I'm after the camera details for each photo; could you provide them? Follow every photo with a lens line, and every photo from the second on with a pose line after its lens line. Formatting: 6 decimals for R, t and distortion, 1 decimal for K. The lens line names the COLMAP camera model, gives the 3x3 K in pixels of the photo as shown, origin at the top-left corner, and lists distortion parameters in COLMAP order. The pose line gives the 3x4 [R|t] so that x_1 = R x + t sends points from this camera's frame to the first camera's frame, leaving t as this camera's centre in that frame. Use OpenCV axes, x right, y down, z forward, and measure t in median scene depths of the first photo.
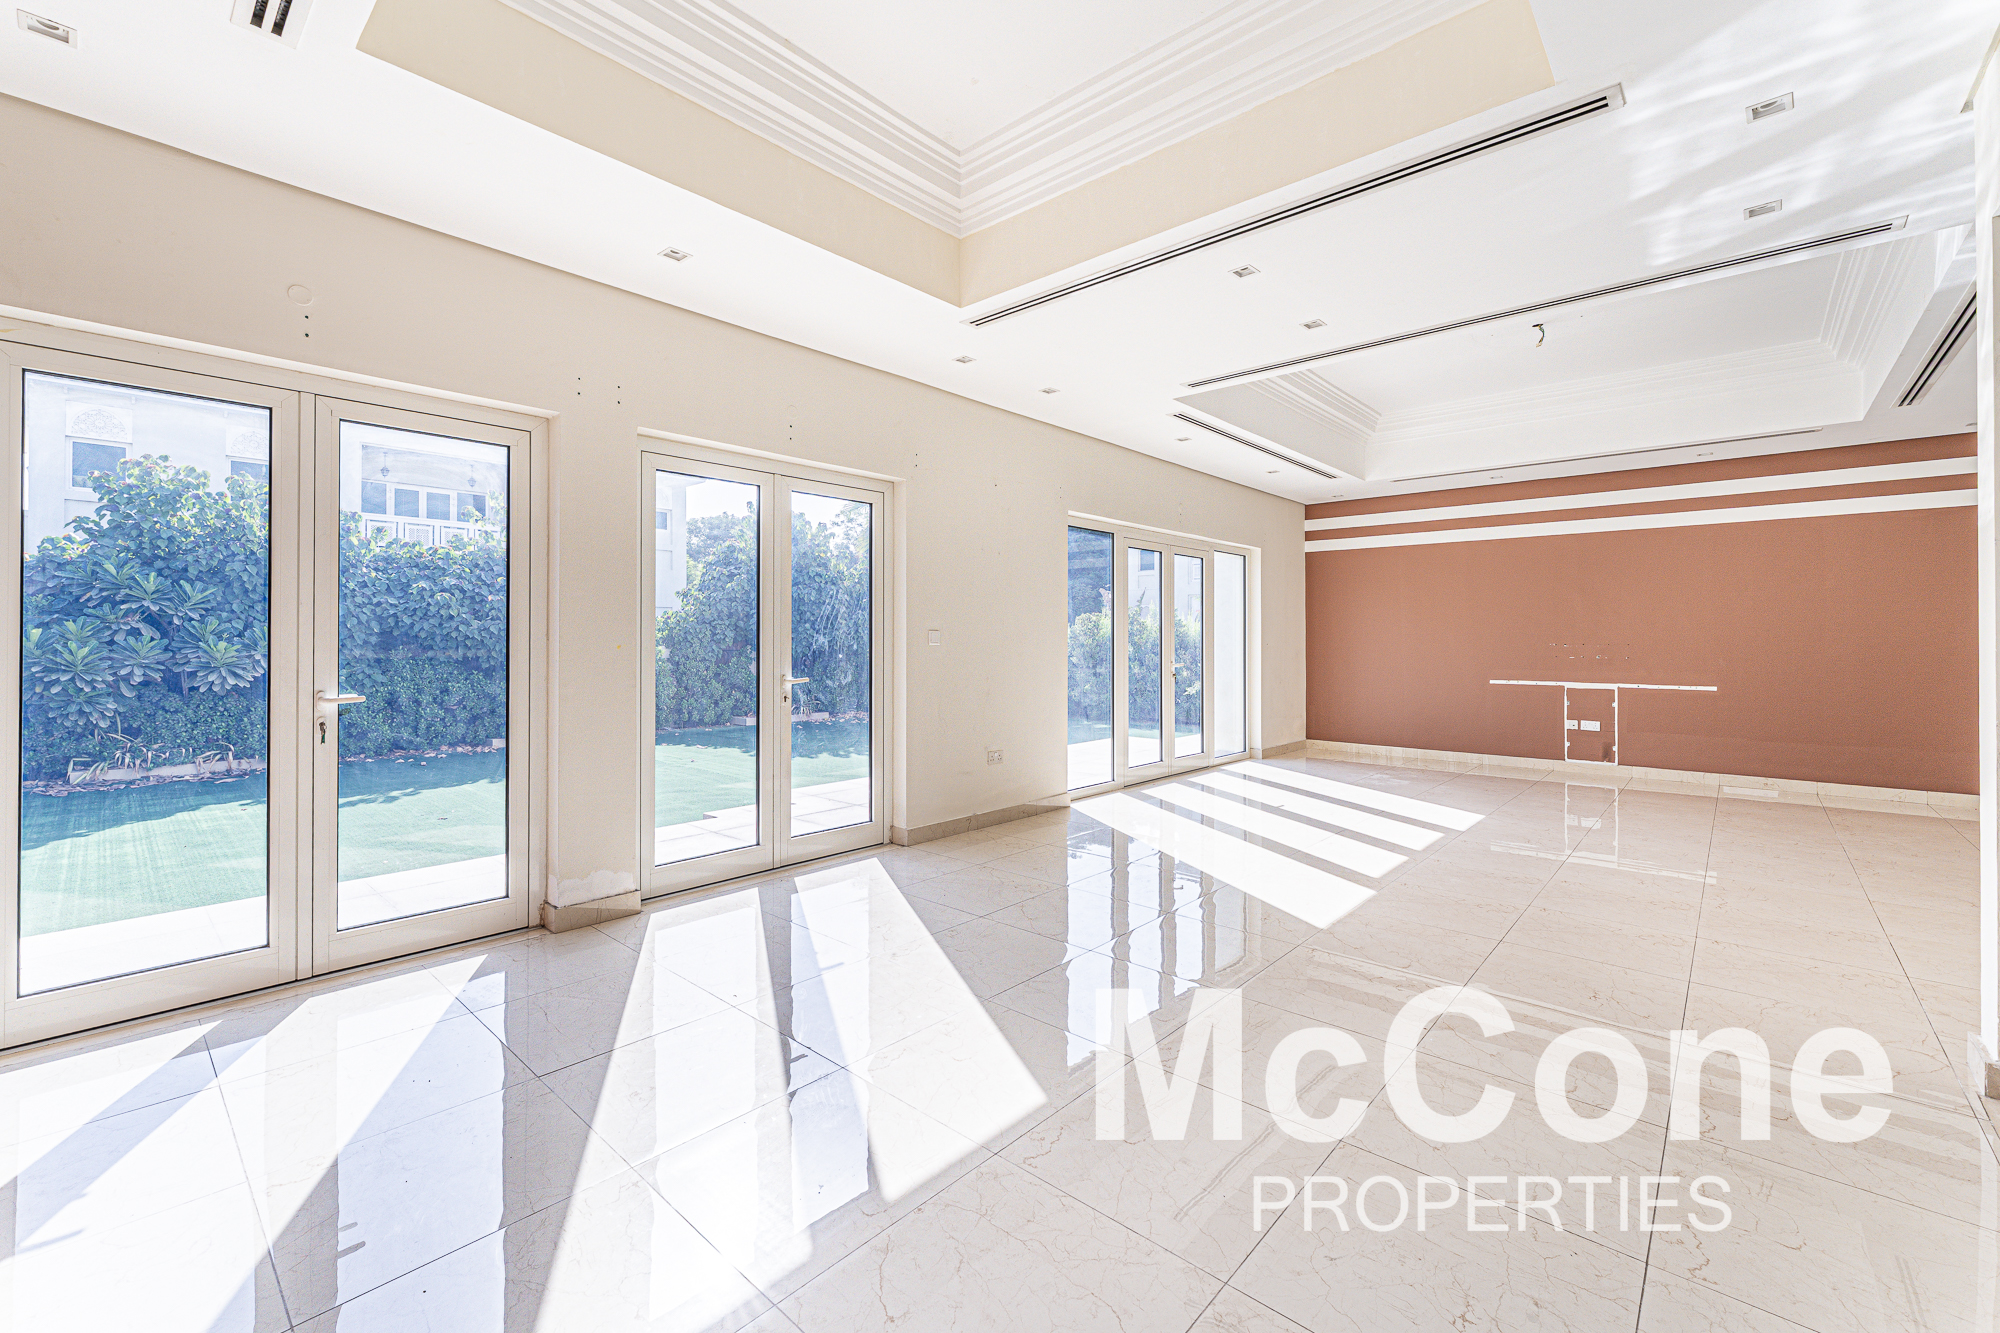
lens RADIAL K [[826.3, 0, 1042.7], [0, 826.3, 638.3], [0, 0, 1]] dist [-0.000298, -0.001164]
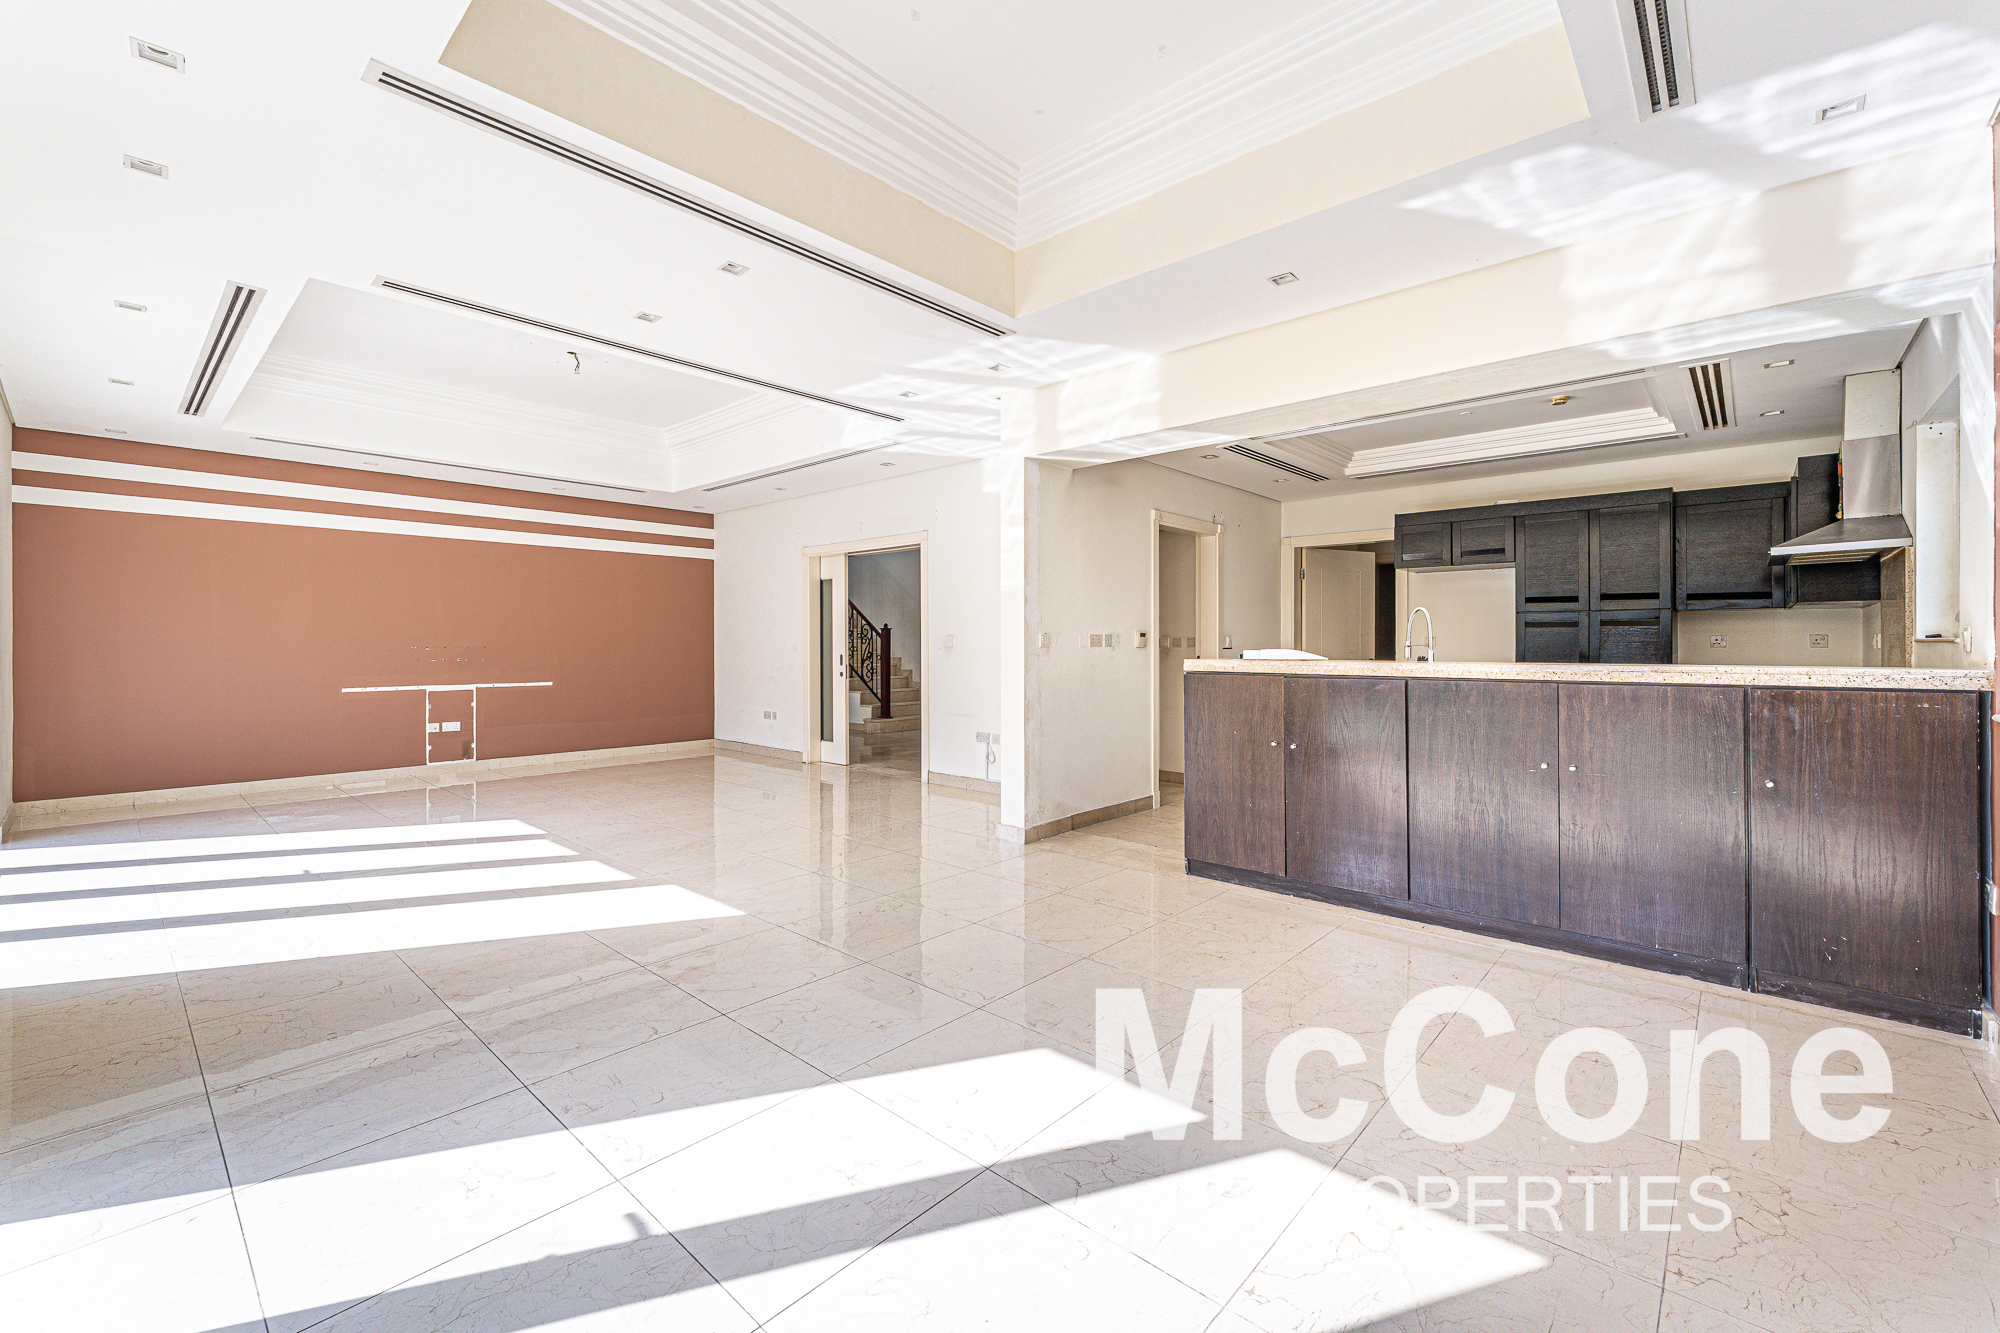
lens RADIAL K [[826.3, 0, 972.5], [0, 826.3, 638.7], [0, 0, 1]] dist [-0.000298, -0.001164]
pose [[0.041537, 0.005521, 0.999122, -0.498991], [-0.001895, 0.999983, -0.005447, 0.001457], [-0.999135, -0.001667, 0.041547, 0.462791]]
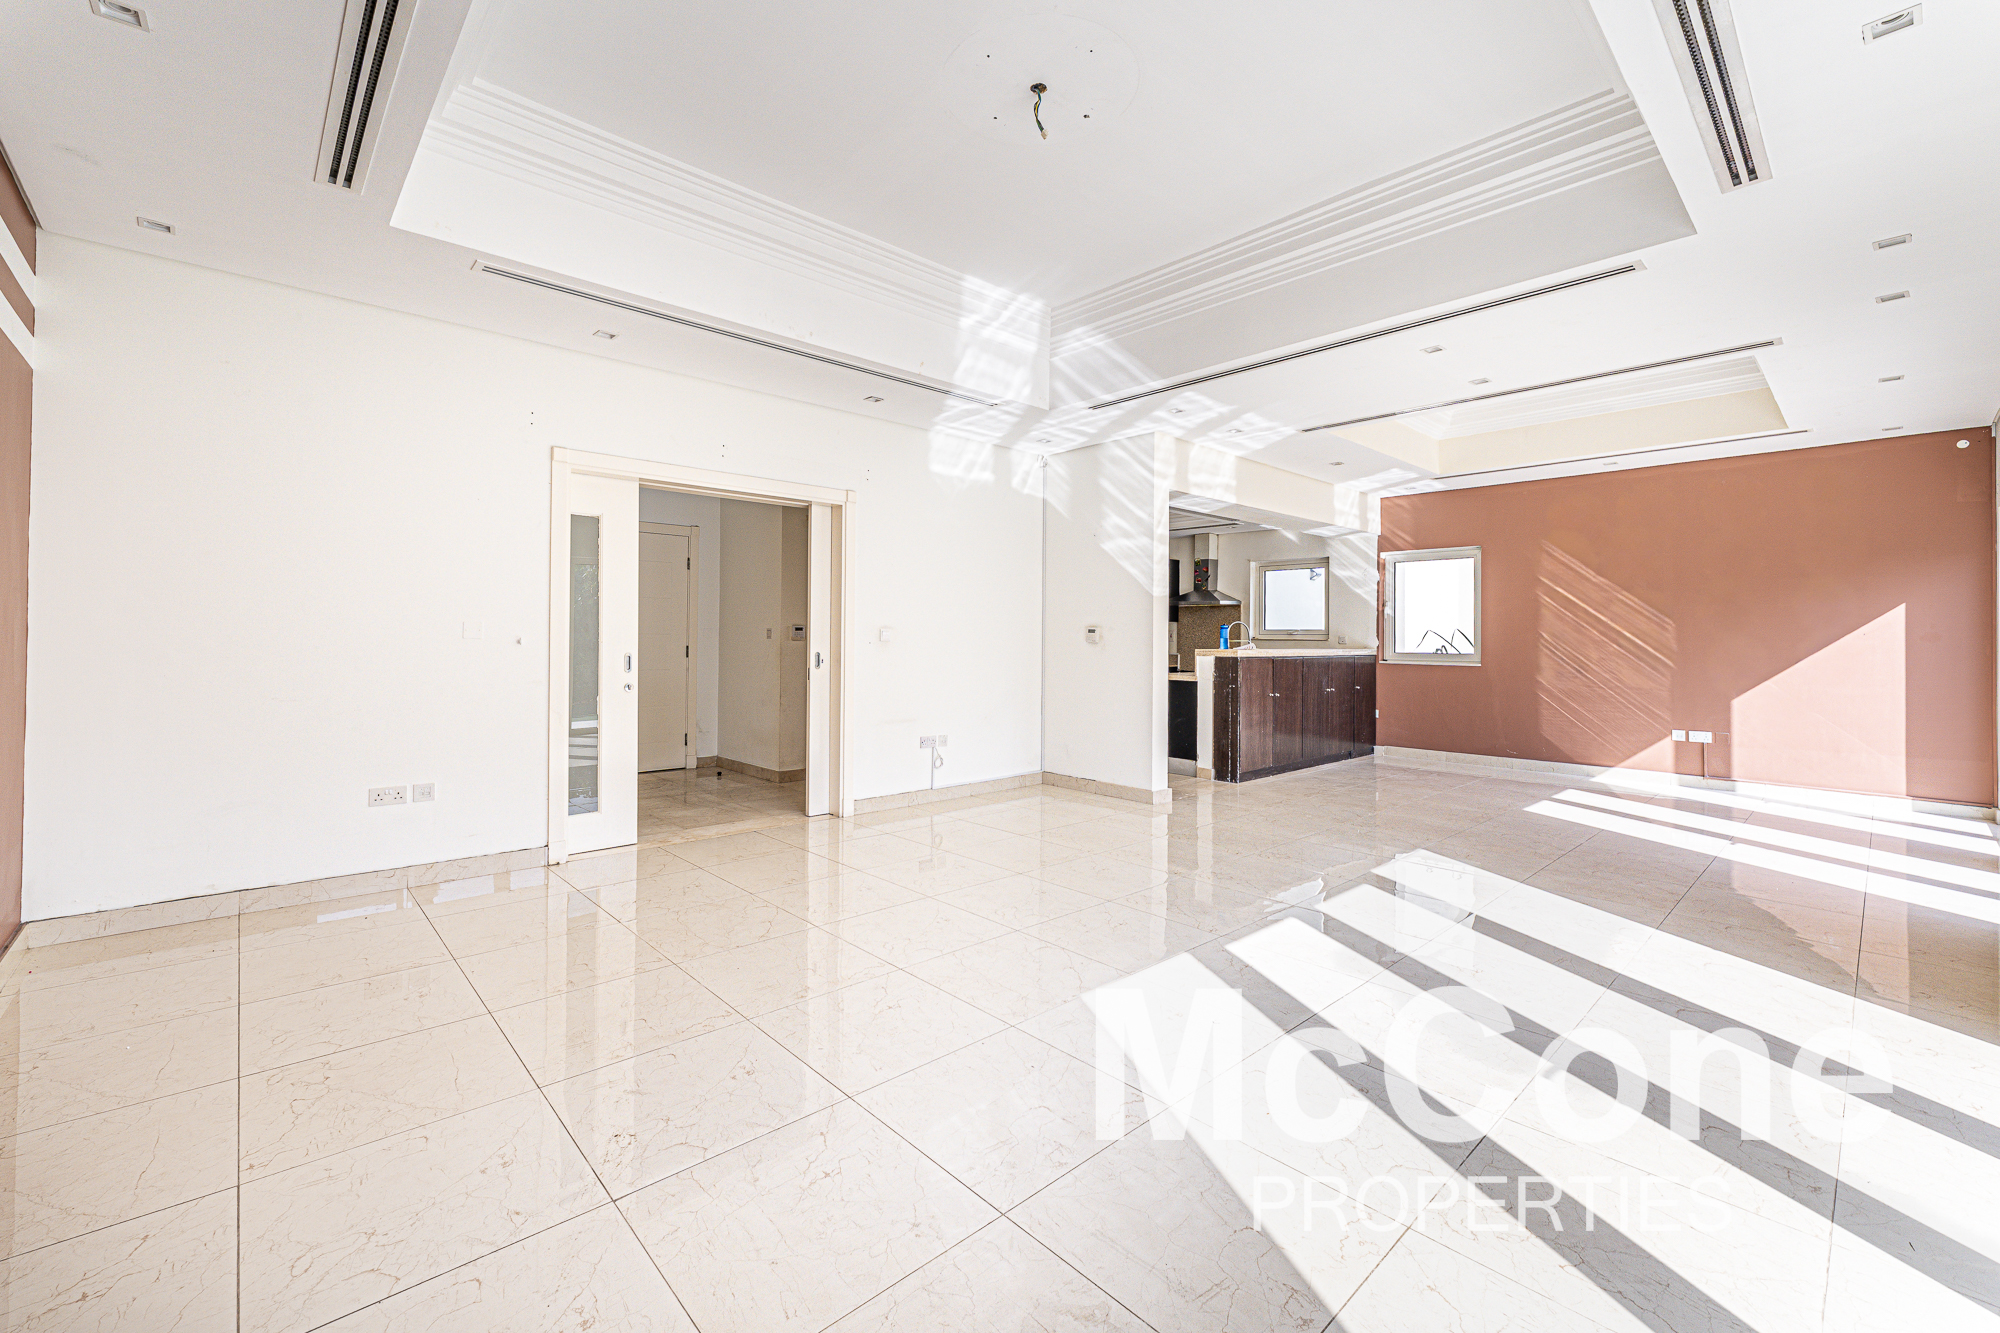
lens RADIAL K [[826.3, 0, 1017.4], [0, 826.3, 627.2], [0, 0, 1]] dist [-0.000298, -0.001164]
pose [[-0.994487, -0.009215, 0.104451, 0.605159], [-0.011125, 0.999781, -0.017717, 0.006510], [-0.104264, -0.018782, -0.994372, 1.707381]]
